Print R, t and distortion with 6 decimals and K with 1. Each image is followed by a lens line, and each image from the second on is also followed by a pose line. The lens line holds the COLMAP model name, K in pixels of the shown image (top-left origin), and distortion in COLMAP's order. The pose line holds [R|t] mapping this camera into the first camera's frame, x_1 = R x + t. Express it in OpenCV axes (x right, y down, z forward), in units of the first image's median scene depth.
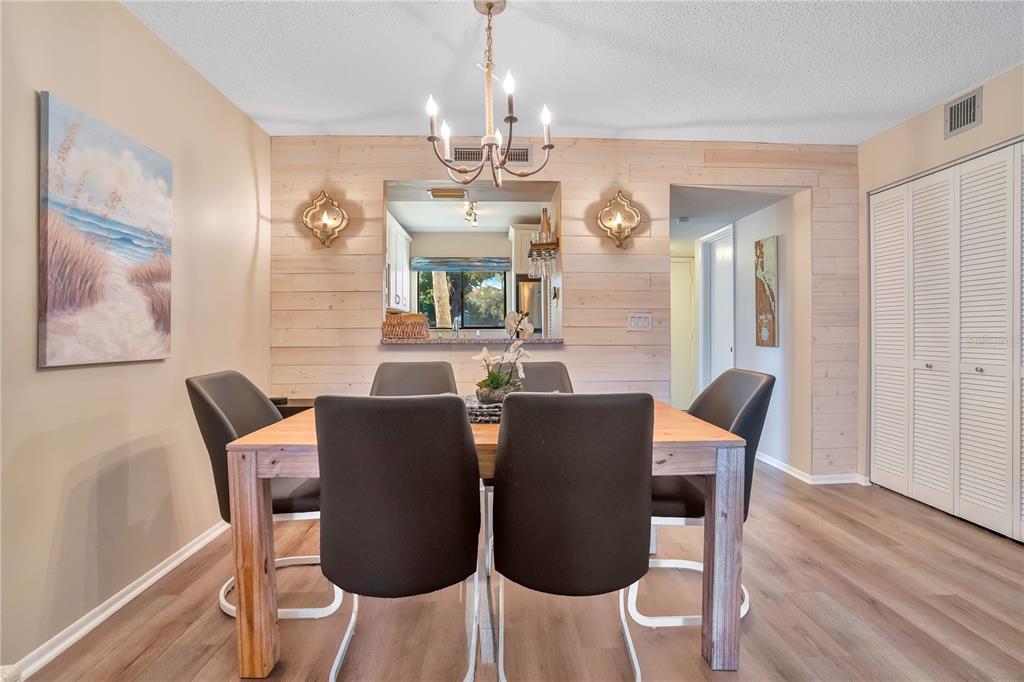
lens RADIAL K [[478.1, 0, 517.2], [0, 478.1, 342.6], [0, 0, 1]] dist [-0.044313, 0.019656]
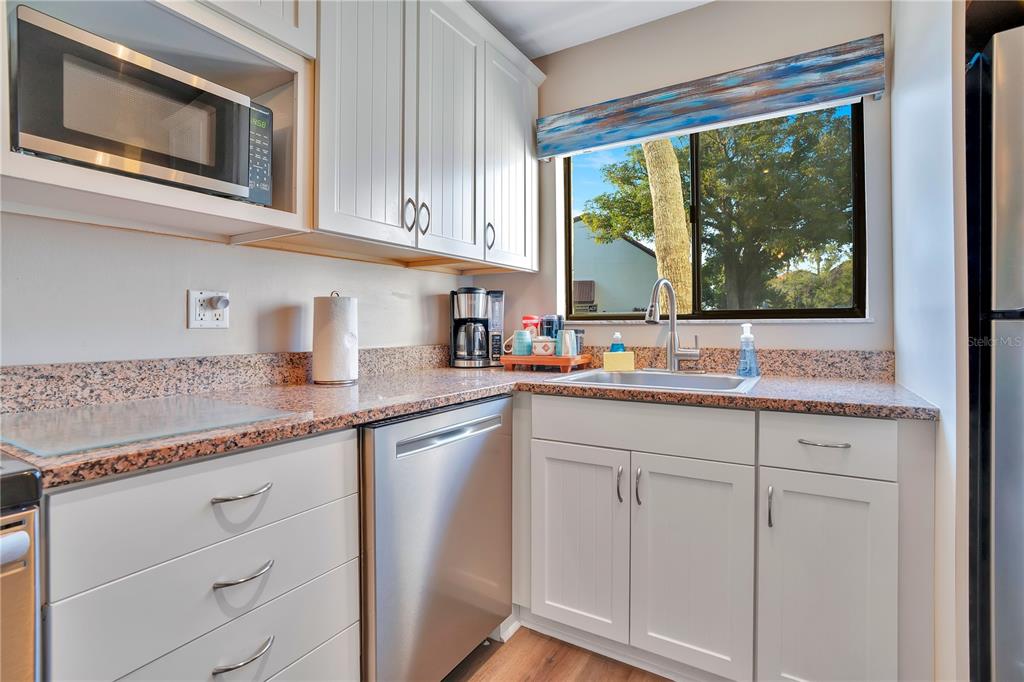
lens RADIAL K [[478.1, 0, 496.8], [0, 478.1, 318.7], [0, 0, 1]] dist [-0.044313, 0.019656]
pose [[0.807314, -0.004785, -0.590103, -0.072287], [-0.016155, 0.999413, -0.030206, -0.035894], [0.589901, 0.033919, 0.806763, 1.360689]]
